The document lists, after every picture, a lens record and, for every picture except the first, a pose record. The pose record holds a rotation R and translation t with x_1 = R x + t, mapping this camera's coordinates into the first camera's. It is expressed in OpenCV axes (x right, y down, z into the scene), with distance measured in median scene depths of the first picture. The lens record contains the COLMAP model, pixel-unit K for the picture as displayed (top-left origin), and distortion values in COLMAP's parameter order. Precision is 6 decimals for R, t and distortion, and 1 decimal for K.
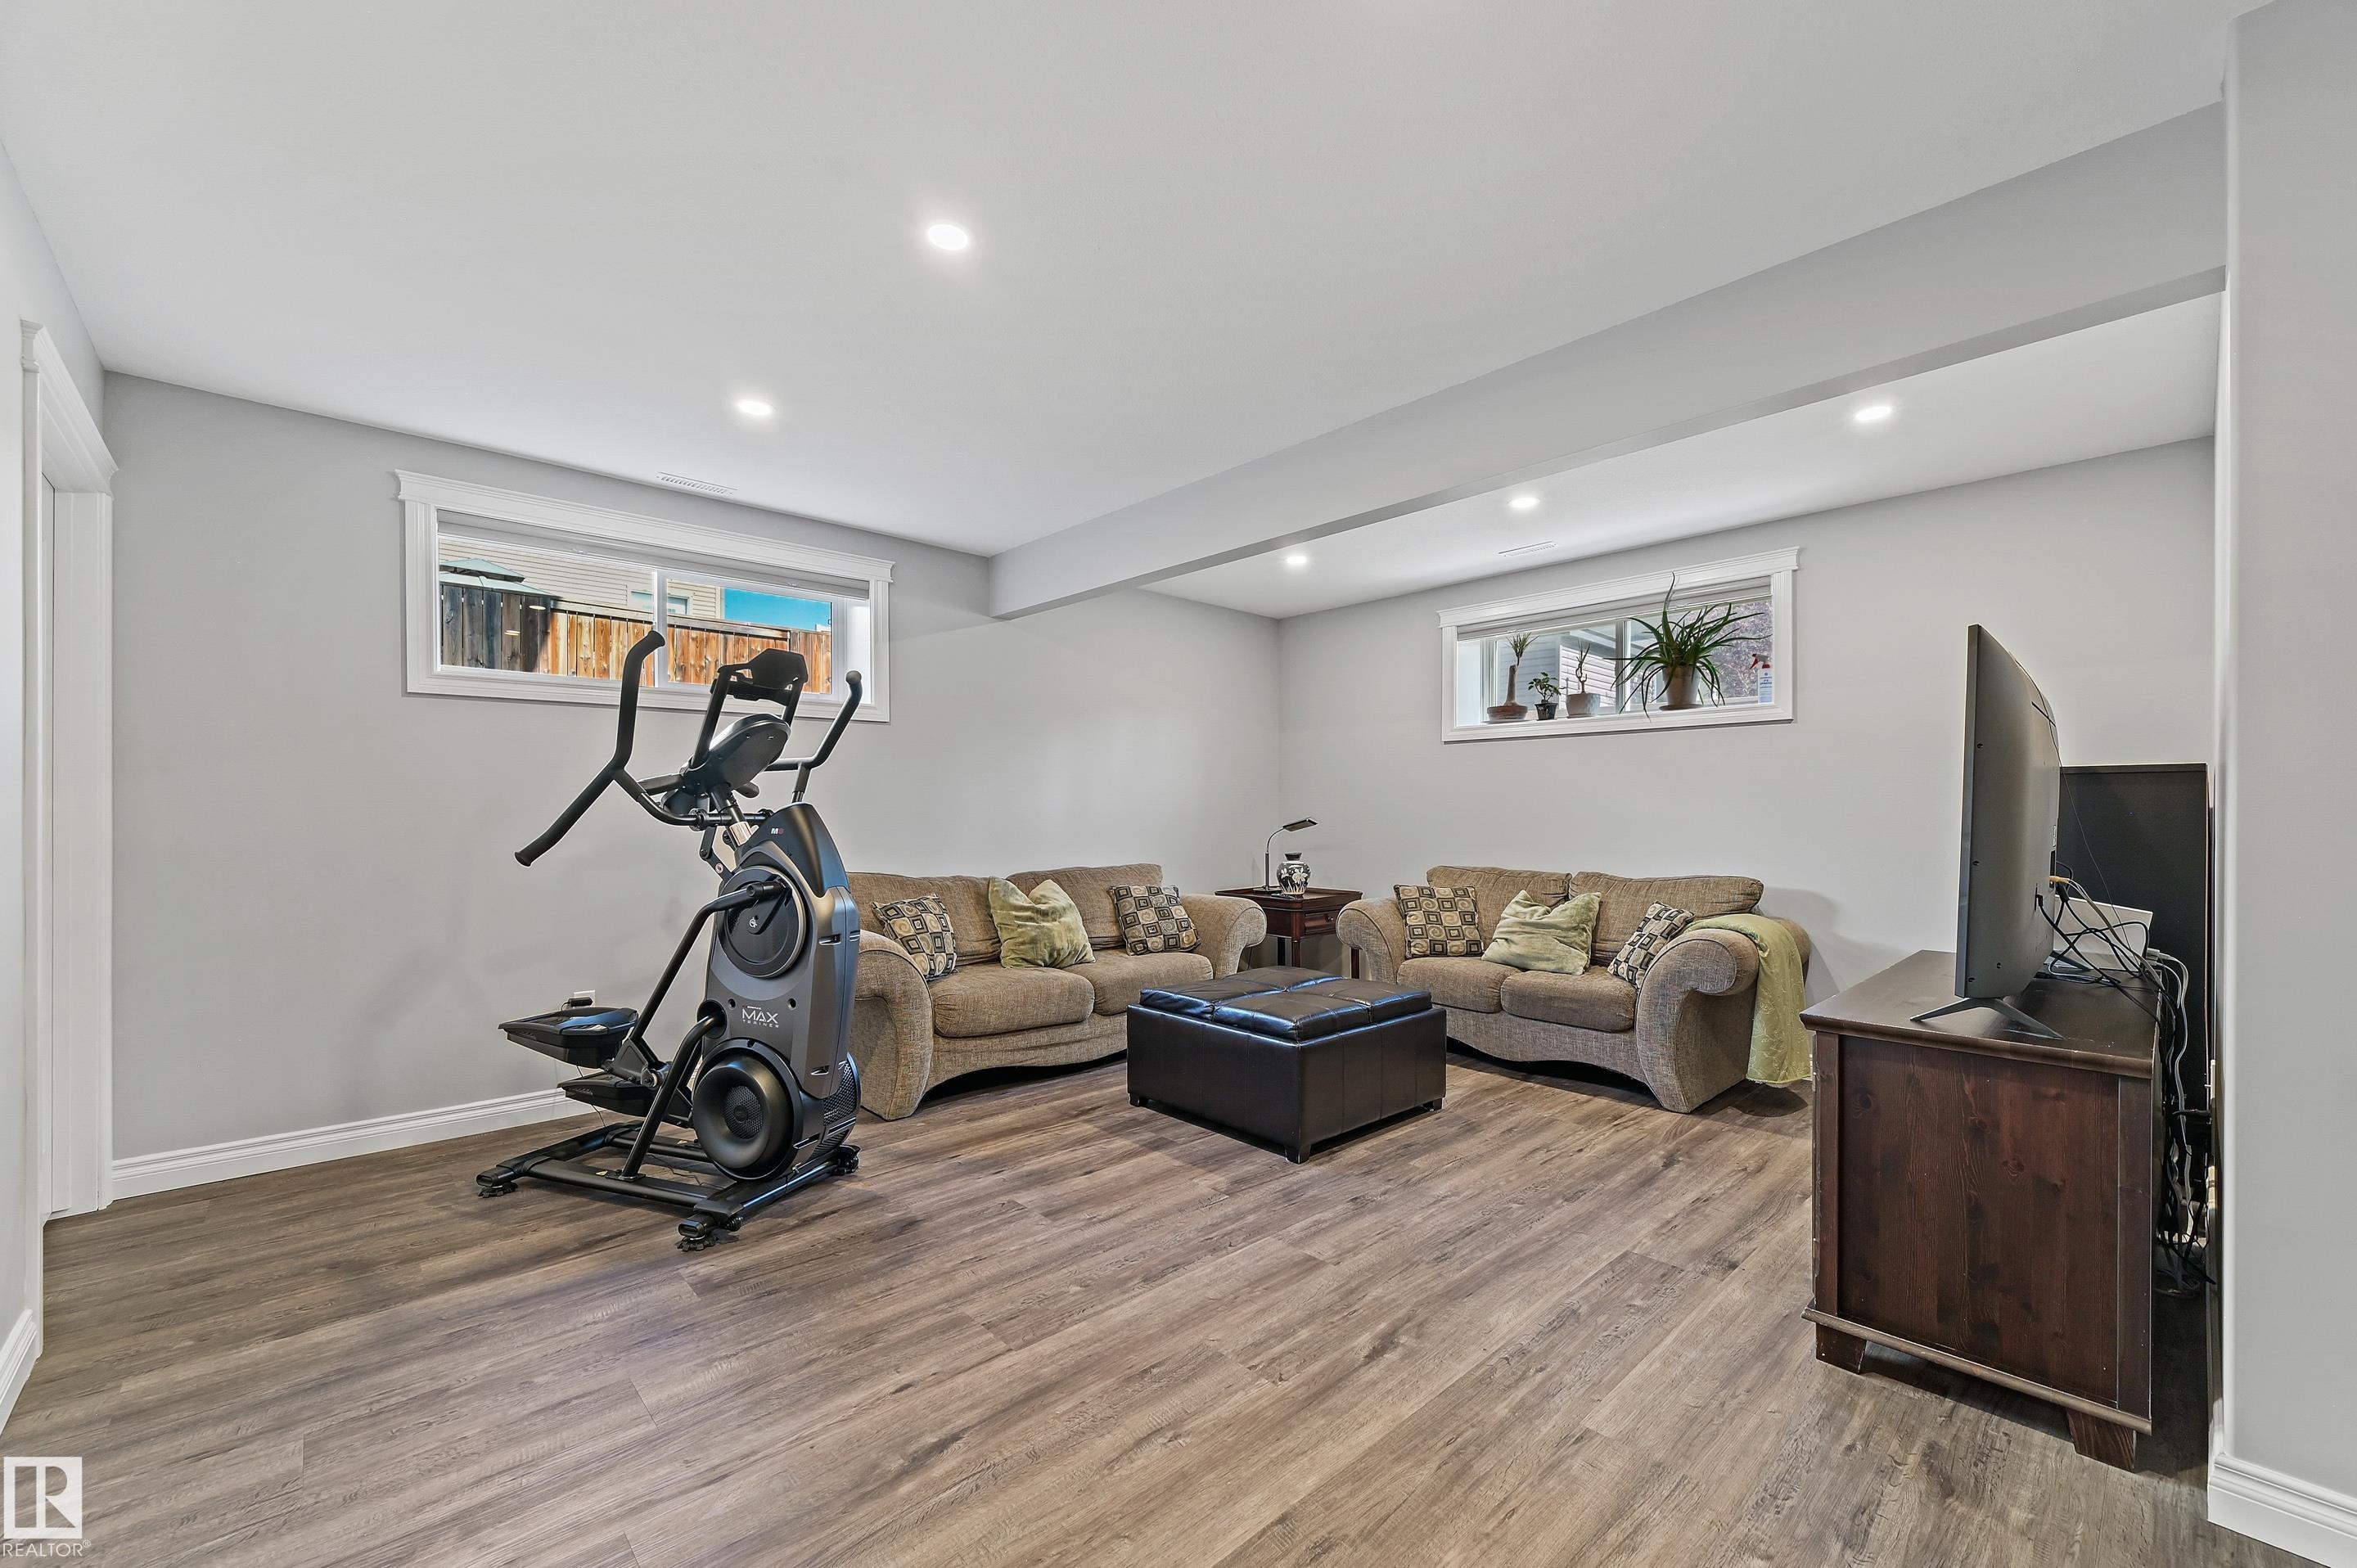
lens RADIAL K [[943.3, 0, 1179.8], [0, 943.3, 808.7], [0, 0, 1]] dist [-0.000925, 0.000370]
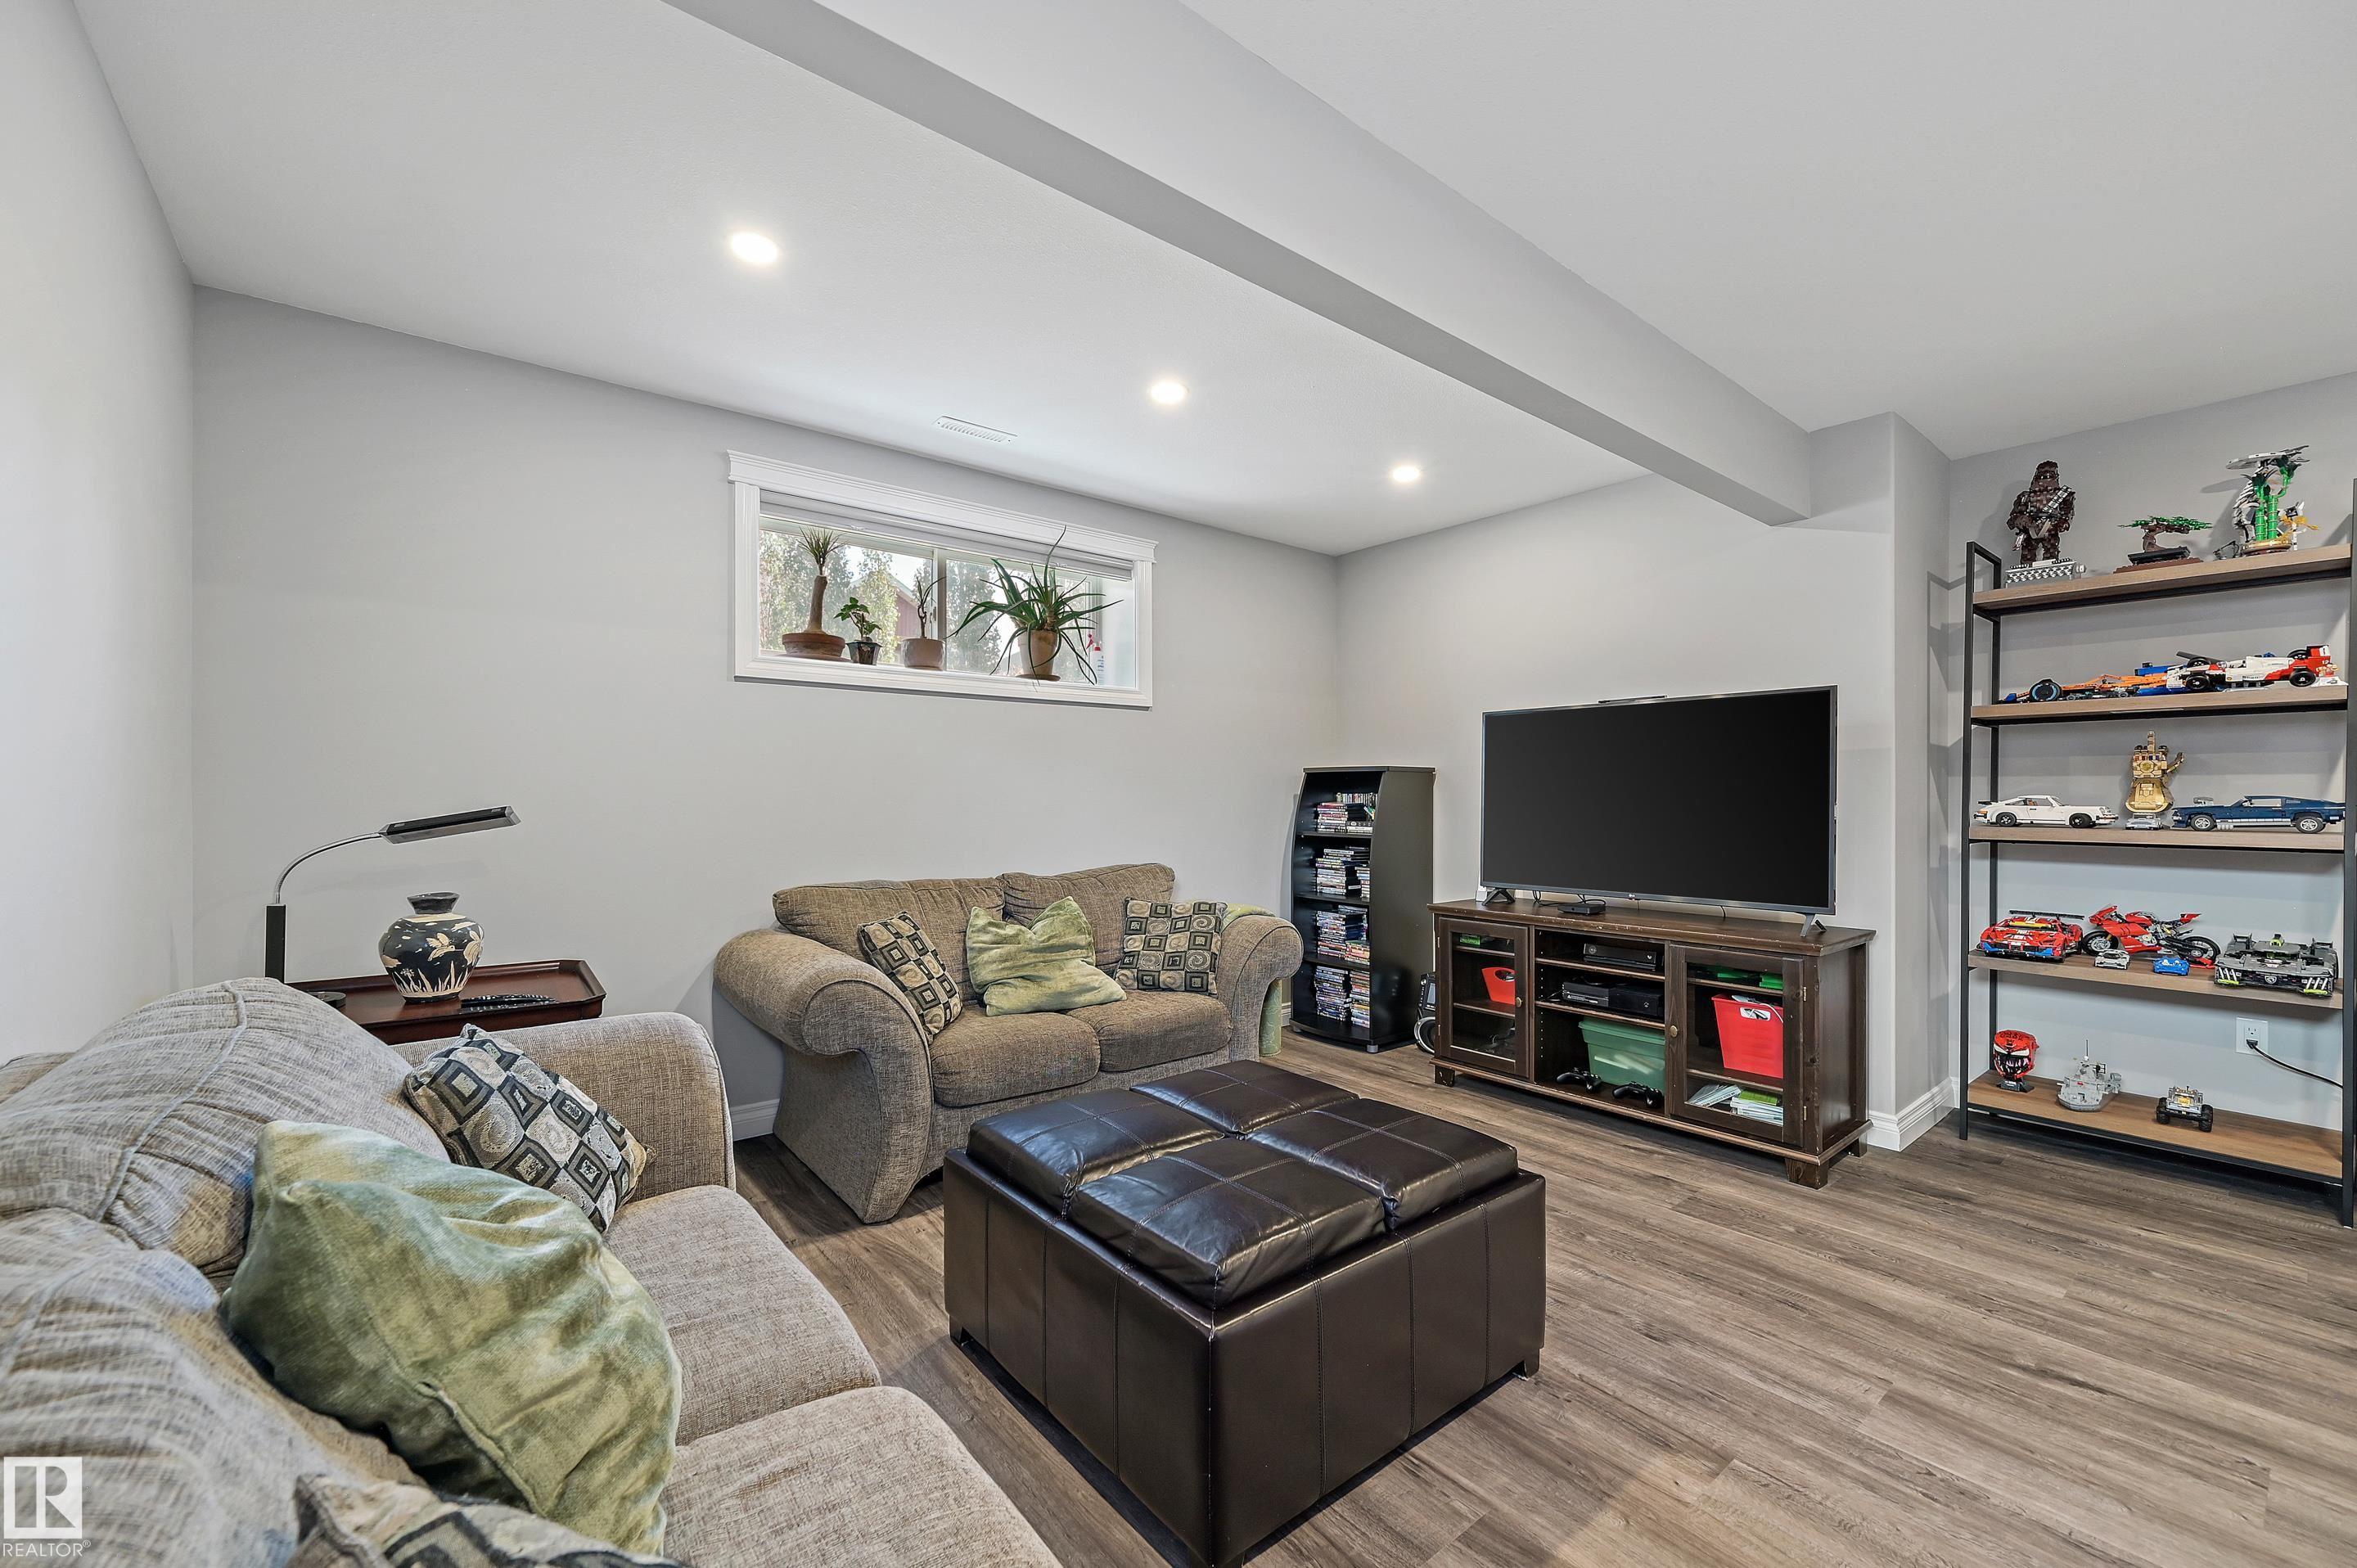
lens RADIAL K [[943.3, 0, 1180.0], [0, 943.3, 786.7], [0, 0, 1]] dist [-0.000925, 0.000370]
pose [[0.062472, 0.005147, 0.998033, -0.499193], [-0.009872, 0.999941, -0.004538, -0.002895], [-0.997998, -0.009569, 0.062520, 1.170340]]
